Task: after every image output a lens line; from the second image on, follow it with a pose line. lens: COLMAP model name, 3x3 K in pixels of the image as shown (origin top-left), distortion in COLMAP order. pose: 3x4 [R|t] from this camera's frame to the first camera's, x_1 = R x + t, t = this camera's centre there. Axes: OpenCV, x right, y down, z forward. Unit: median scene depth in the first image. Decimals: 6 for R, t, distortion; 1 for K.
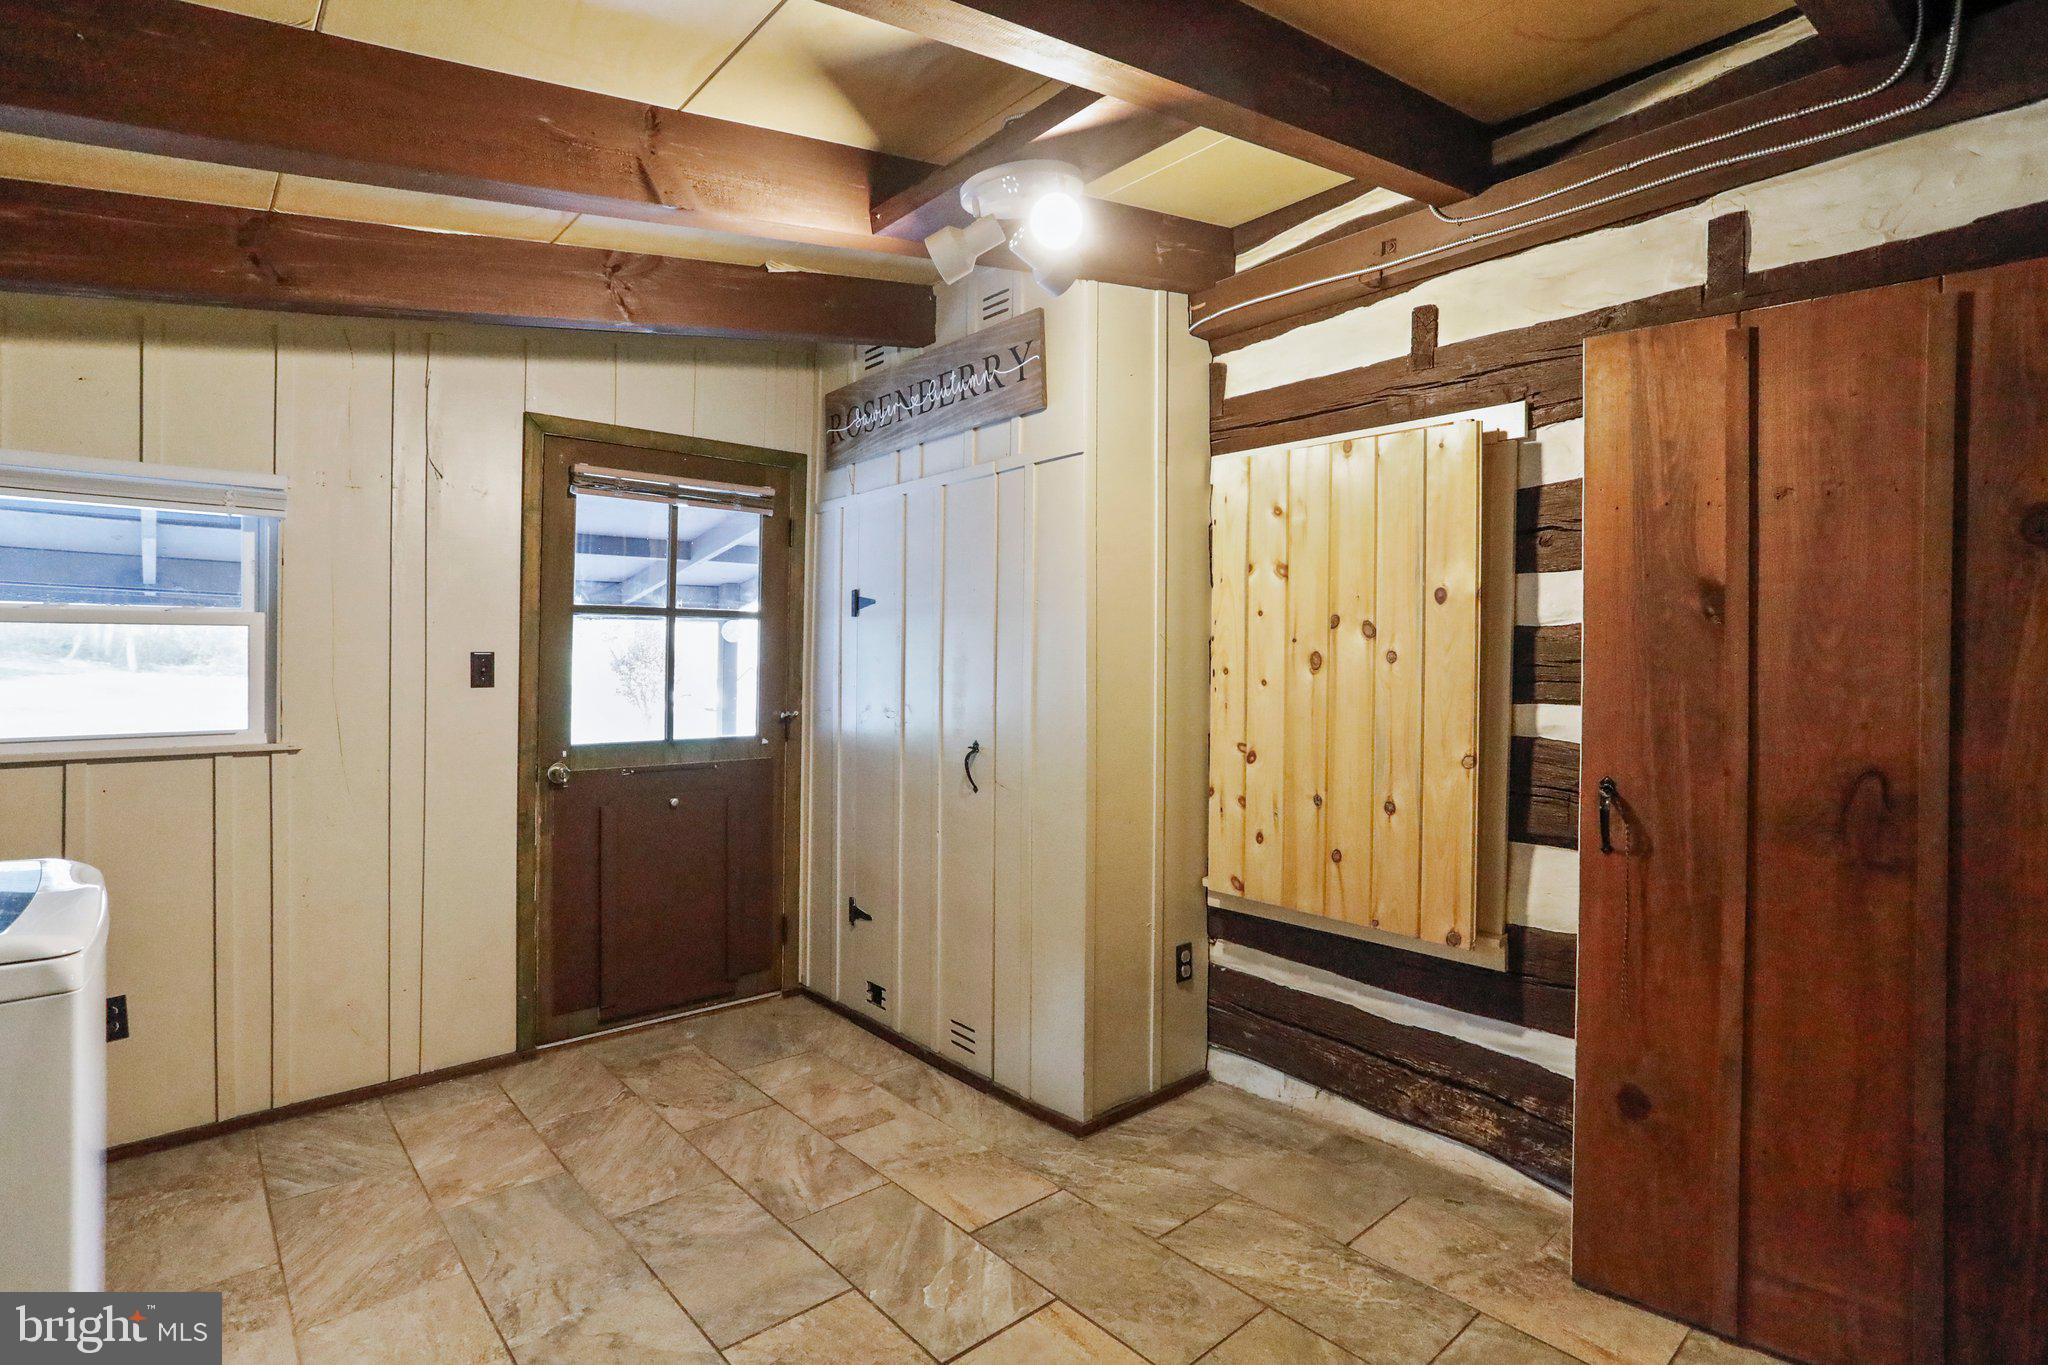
lens RADIAL K [[992.6, 0, 1024.0], [0, 992.6, 682.5], [0, 0, 1]] dist [-0.012597, 0.000749]
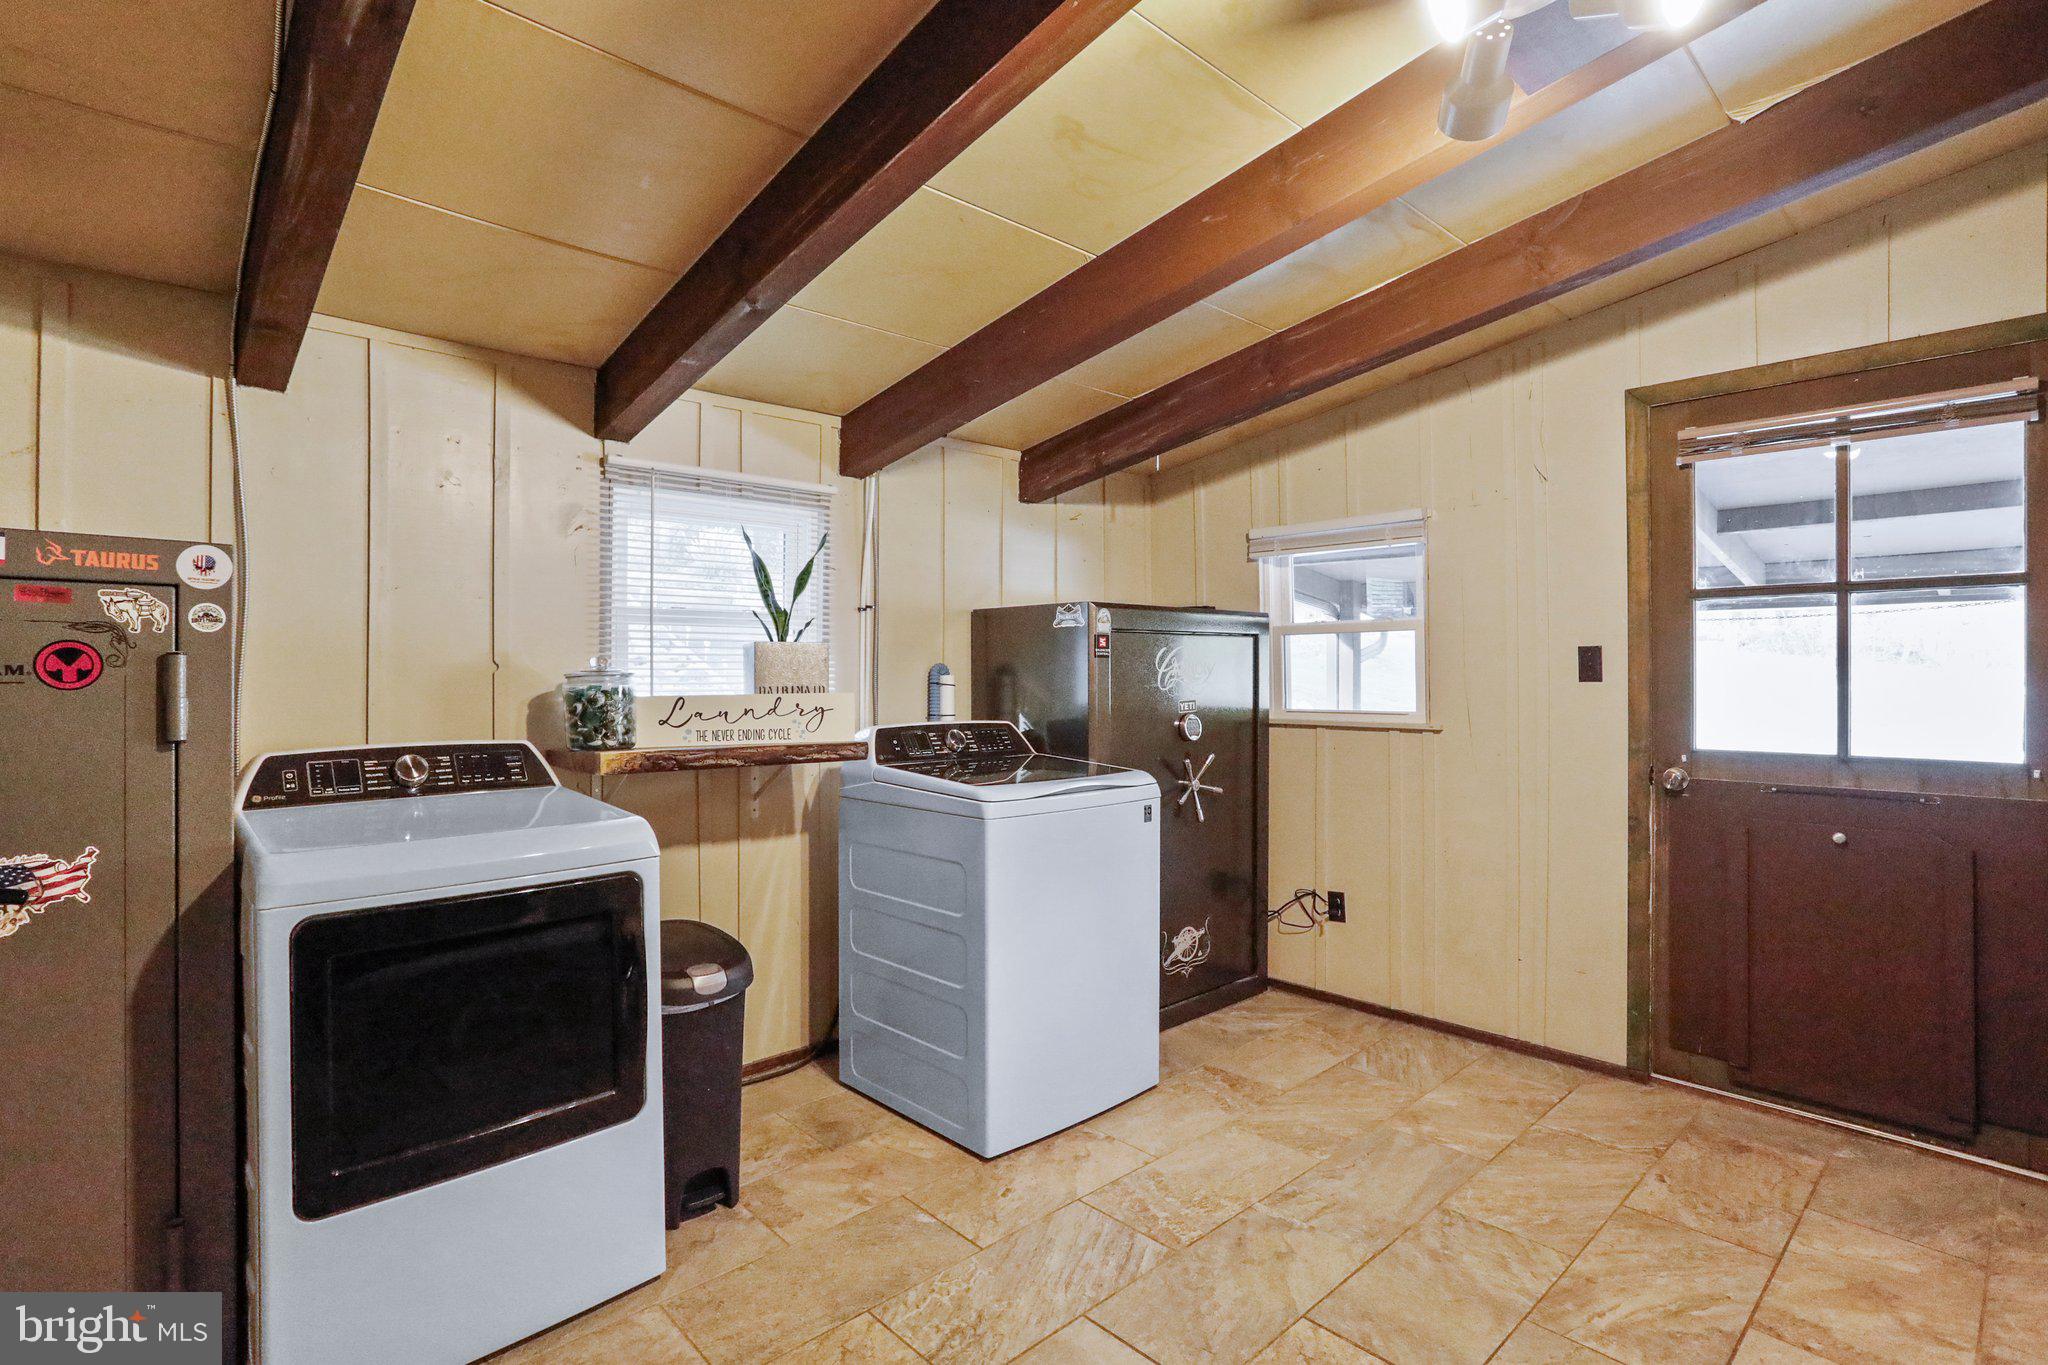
lens RADIAL K [[992.6, 0, 1024.0], [0, 992.6, 682.5], [0, 0, 1]] dist [-0.012597, 0.000749]
pose [[0.033795, 0.008708, -0.999391, 0.407694], [-0.017482, 0.999814, 0.008121, 0.007589], [0.999276, 0.017197, 0.033941, 0.383274]]
